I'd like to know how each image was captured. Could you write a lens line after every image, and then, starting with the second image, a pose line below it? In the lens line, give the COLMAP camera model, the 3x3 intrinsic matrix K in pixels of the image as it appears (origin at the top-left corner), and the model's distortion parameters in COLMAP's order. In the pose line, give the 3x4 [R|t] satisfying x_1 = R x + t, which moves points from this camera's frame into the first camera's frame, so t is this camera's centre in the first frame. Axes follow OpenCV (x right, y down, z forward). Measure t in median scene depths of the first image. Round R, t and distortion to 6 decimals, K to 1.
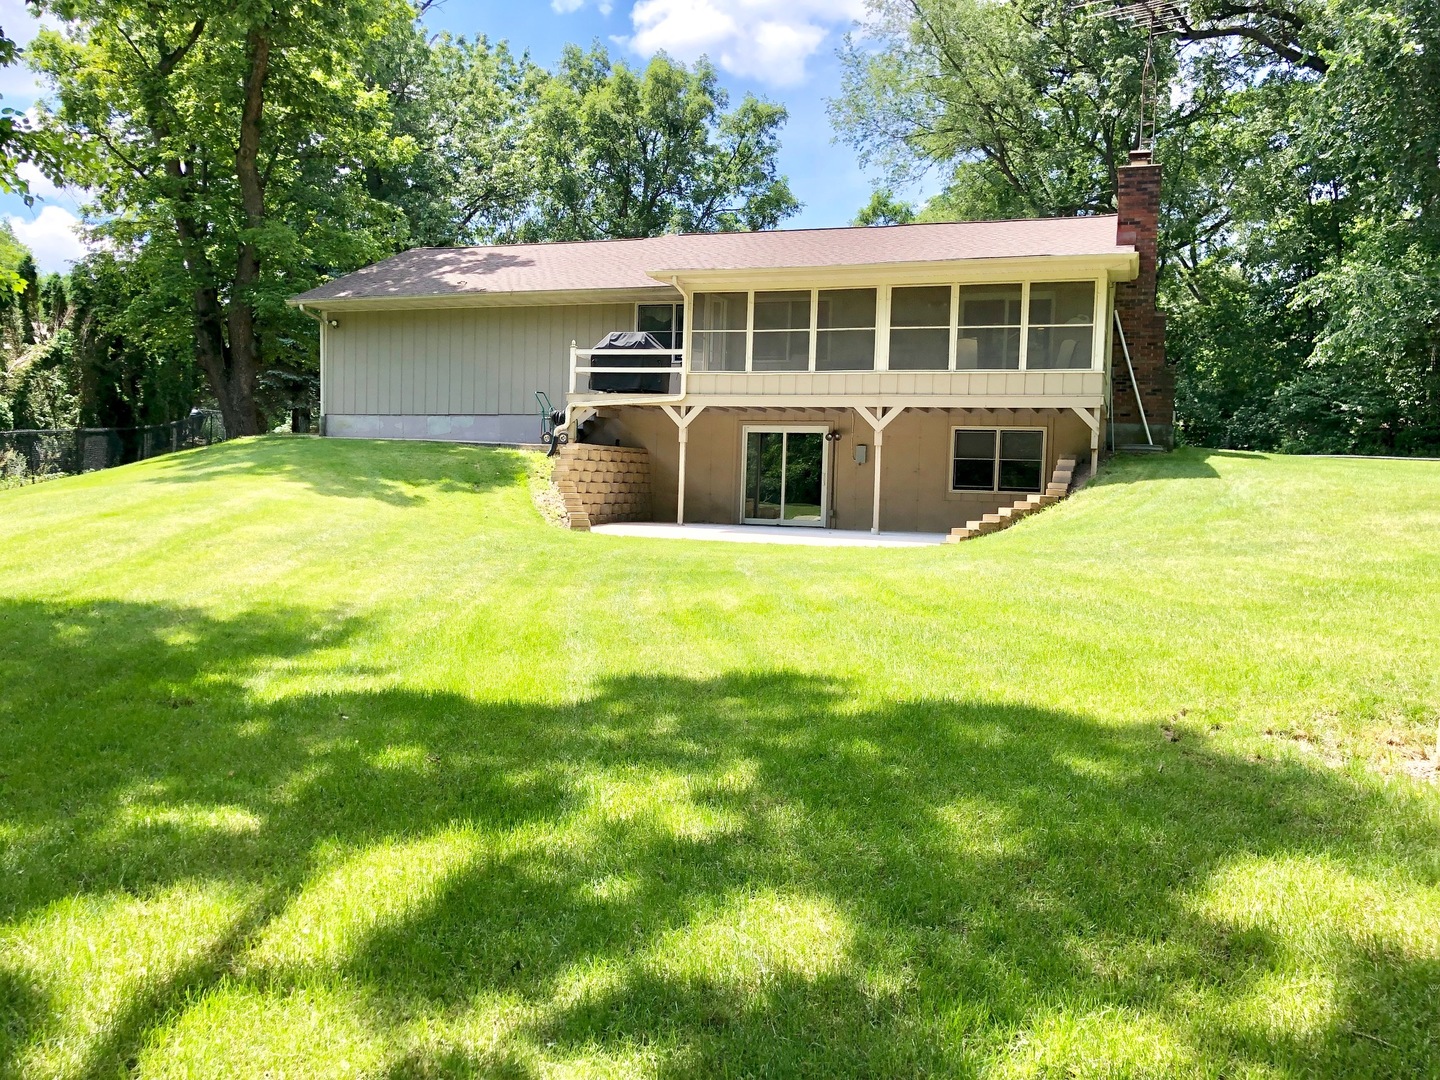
lens RADIAL K [[1208.3, 0, 717.7], [0, 1208.3, 539.2], [0, 0, 1]] dist [0.012791, 0.017440]
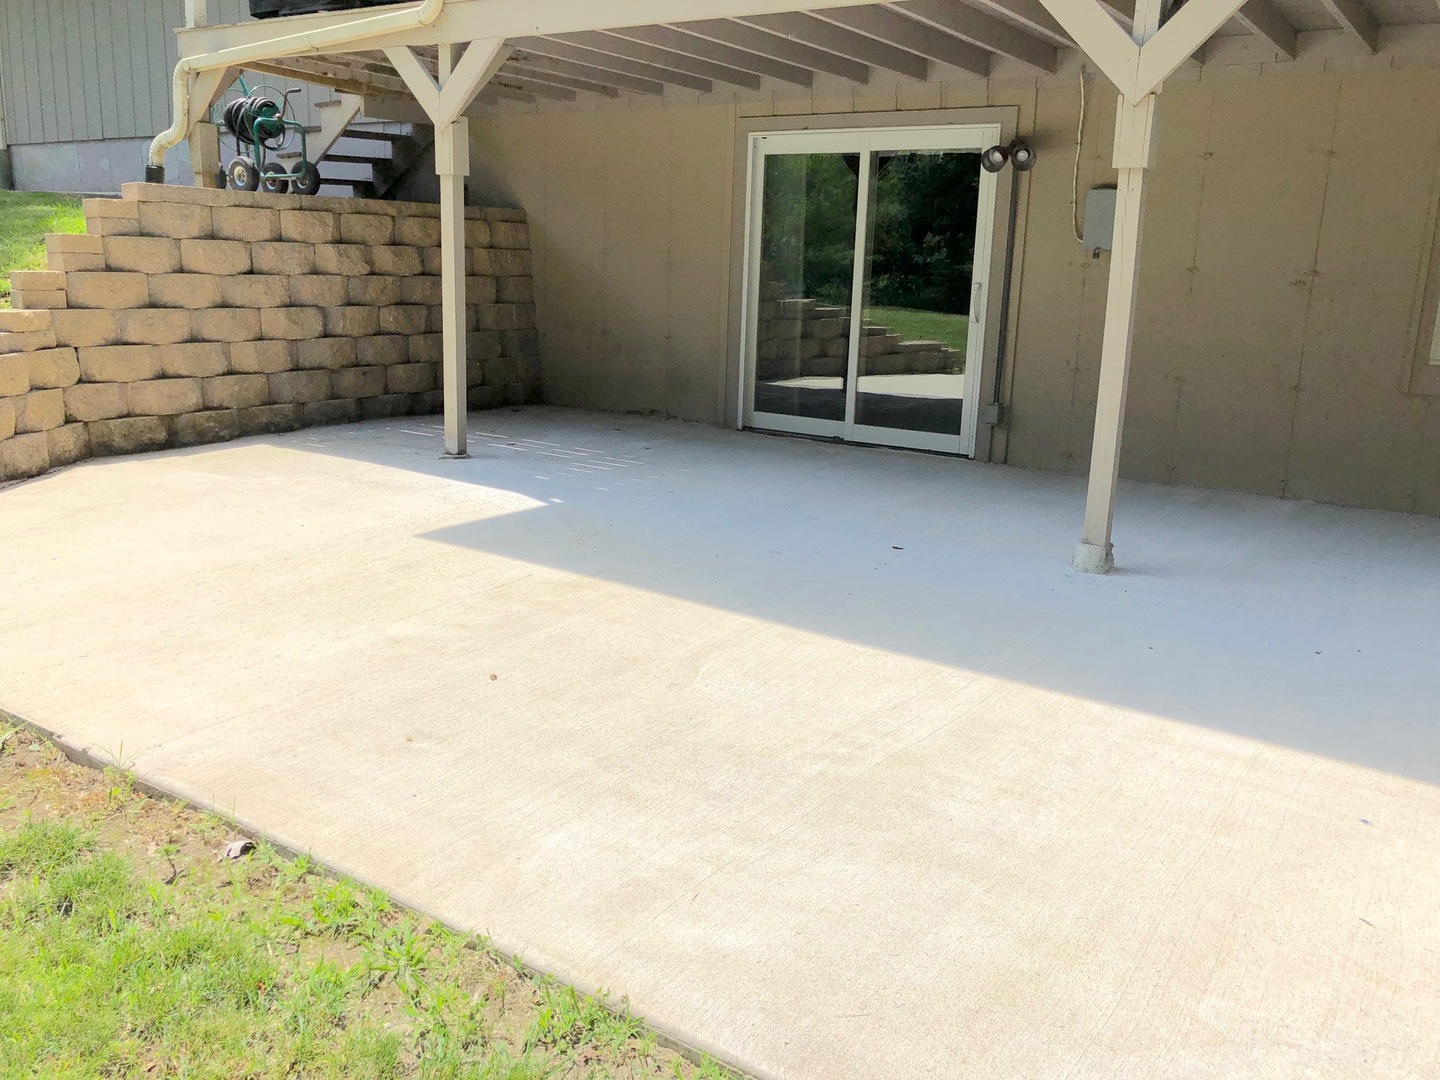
lens RADIAL K [[1208.3, 0, 725.1], [0, 1208.3, 536.8], [0, 0, 1]] dist [0.012791, 0.017440]
pose [[0.959877, 0.067594, -0.272152, 0.120806], [-0.020333, 0.984736, 0.172863, -0.045442], [0.279682, -0.160394, 0.946600, 0.716040]]
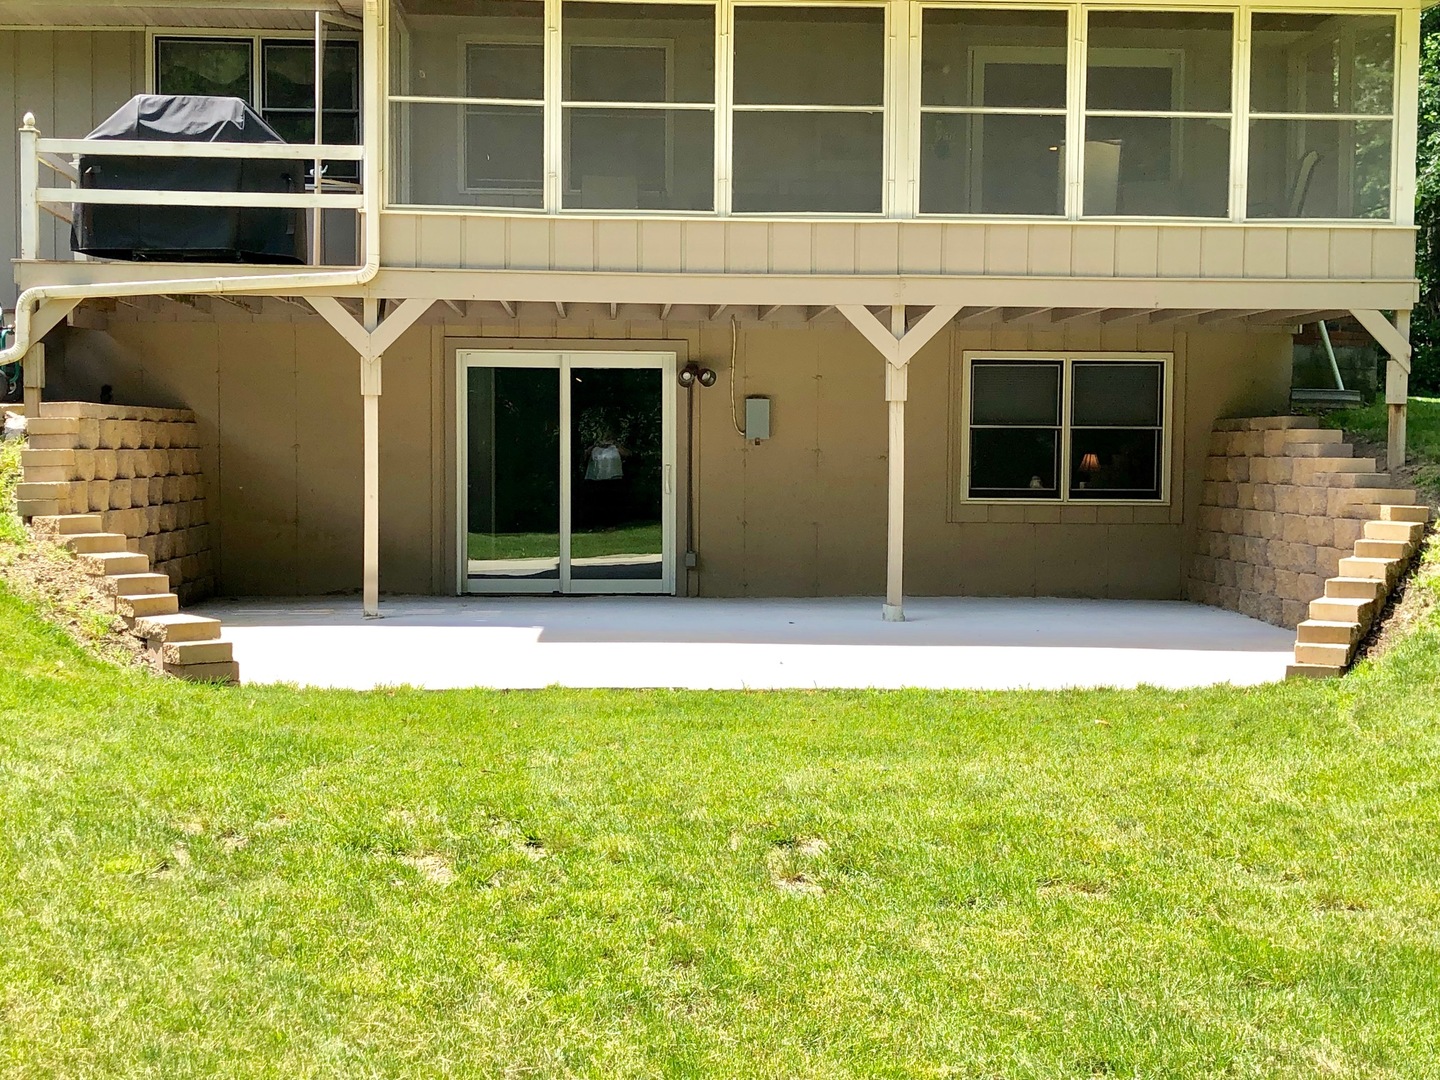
lens RADIAL K [[1939.3, 0, 718.7], [0, 1939.3, 542.8], [0, 0, 1]] dist [0.005935, 0.000000]
pose [[0.921243, -0.040392, 0.386885, -0.161649], [0.036506, 0.999182, 0.017390, -0.041135], [-0.387271, -0.001896, 0.921964, 0.401742]]
